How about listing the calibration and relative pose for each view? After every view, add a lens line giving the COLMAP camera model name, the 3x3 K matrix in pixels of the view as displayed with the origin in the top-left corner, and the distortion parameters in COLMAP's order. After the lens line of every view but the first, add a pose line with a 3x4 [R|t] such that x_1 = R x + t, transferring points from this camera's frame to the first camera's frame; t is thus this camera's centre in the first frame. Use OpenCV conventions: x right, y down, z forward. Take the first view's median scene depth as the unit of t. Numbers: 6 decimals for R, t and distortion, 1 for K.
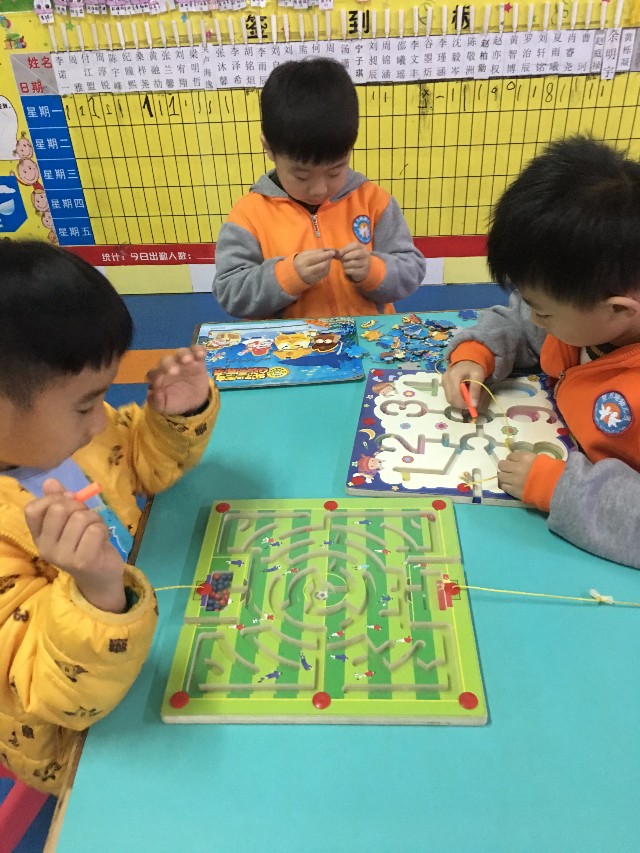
lens RADIAL K [[724.2, 0, 302.5], [0, 724.2, 427.8], [0, 0, 1]] dist [0.020576, -0.061445]
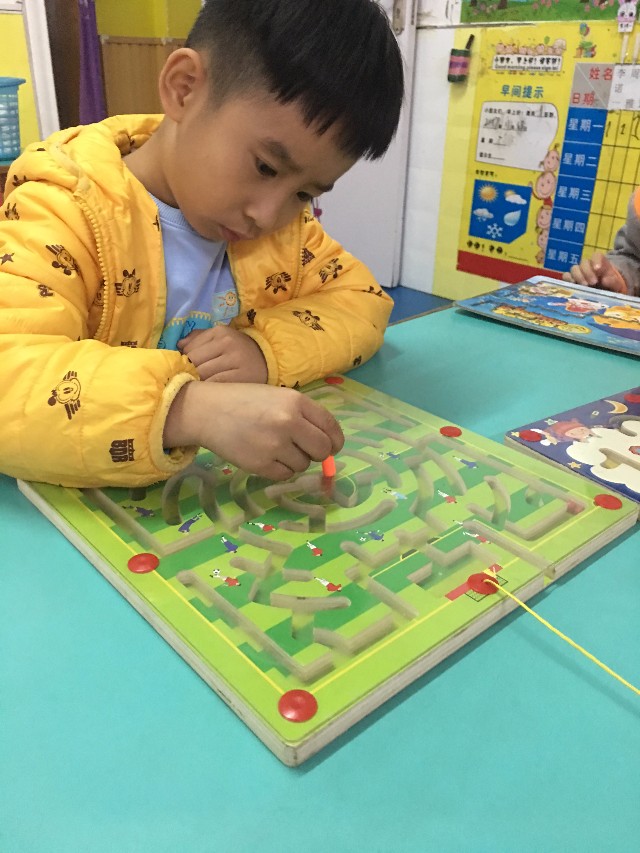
lens RADIAL K [[724.2, 0, 302.5], [0, 724.2, 427.8], [0, 0, 1]] dist [0.020576, -0.061445]
pose [[0.681418, 0.383968, -0.623088, 0.133773], [-0.469819, 0.882257, 0.029875, 0.056907], [0.561194, 0.272381, 0.781581, 0.166351]]
